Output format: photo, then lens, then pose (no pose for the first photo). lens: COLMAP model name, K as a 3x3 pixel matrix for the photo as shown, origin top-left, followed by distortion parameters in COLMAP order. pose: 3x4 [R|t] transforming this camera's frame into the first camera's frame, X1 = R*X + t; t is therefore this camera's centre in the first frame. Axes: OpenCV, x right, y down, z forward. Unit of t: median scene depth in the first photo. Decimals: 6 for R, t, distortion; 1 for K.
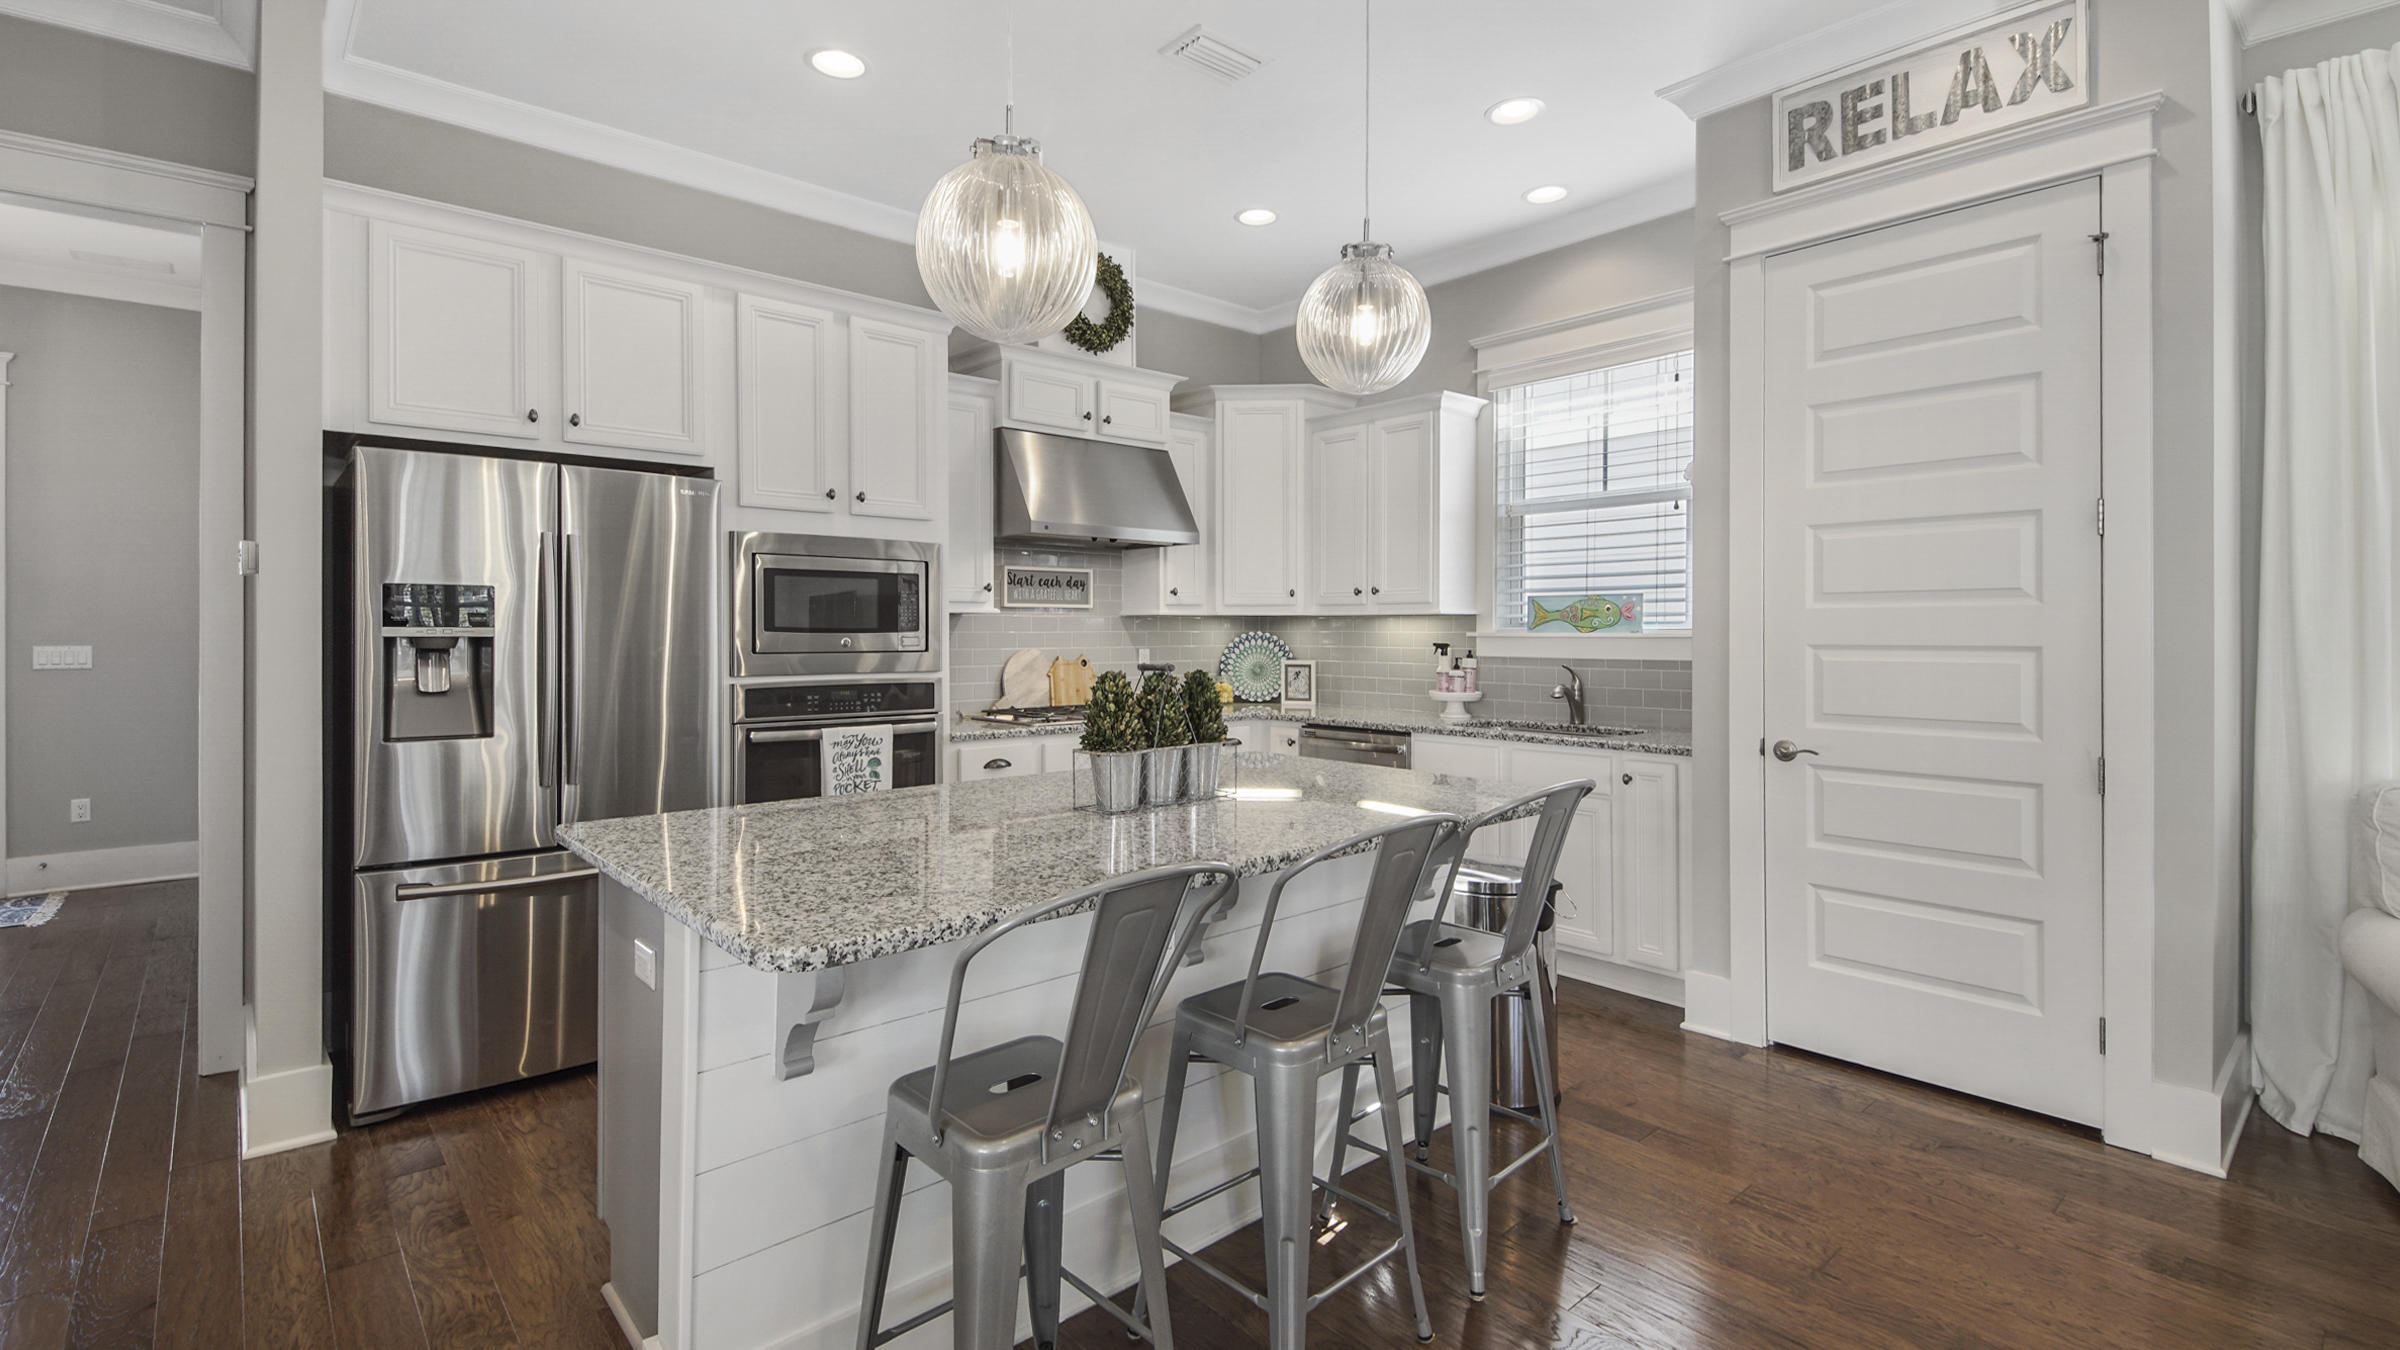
lens RADIAL K [[1083.9, 0, 1197.2], [0, 1083.9, 643.8], [0, 0, 1]] dist [0.017733, -0.007019]
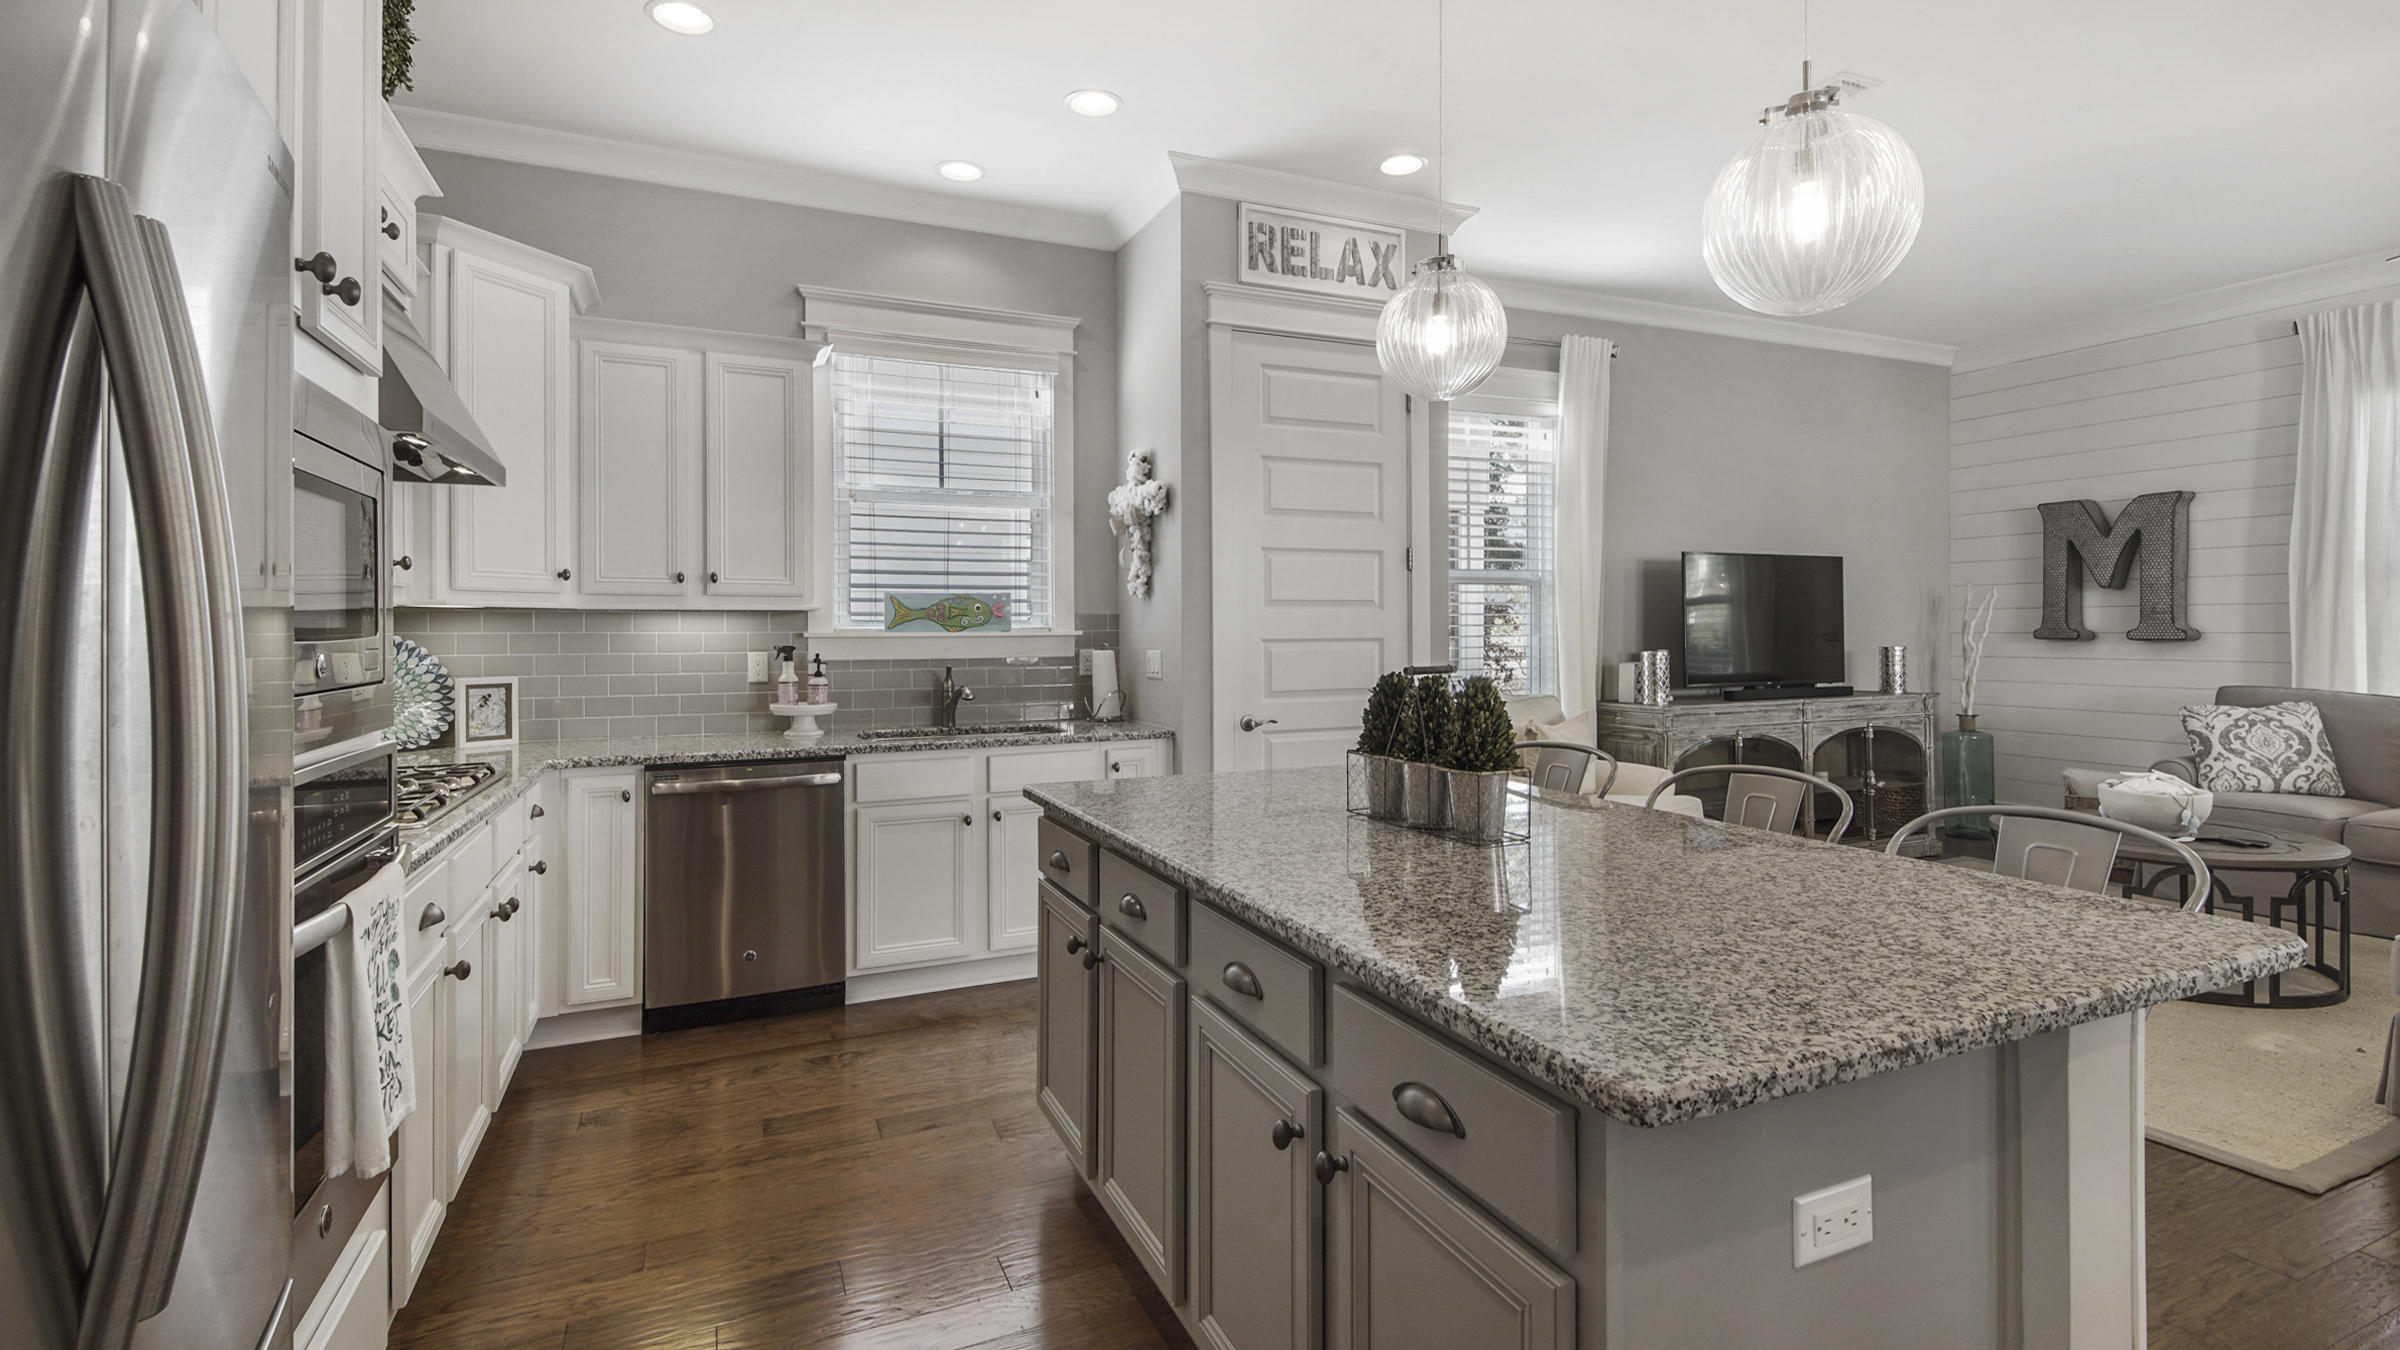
lens RADIAL K [[1083.9, 0, 1166.5], [0, 1083.9, 632.4], [0, 0, 1]] dist [0.017733, -0.007019]
pose [[0.311995, -0.009329, 0.950038, -0.629438], [0.014662, 0.999880, 0.005004, -0.014501], [-0.949970, 0.012368, 0.312095, 0.633477]]
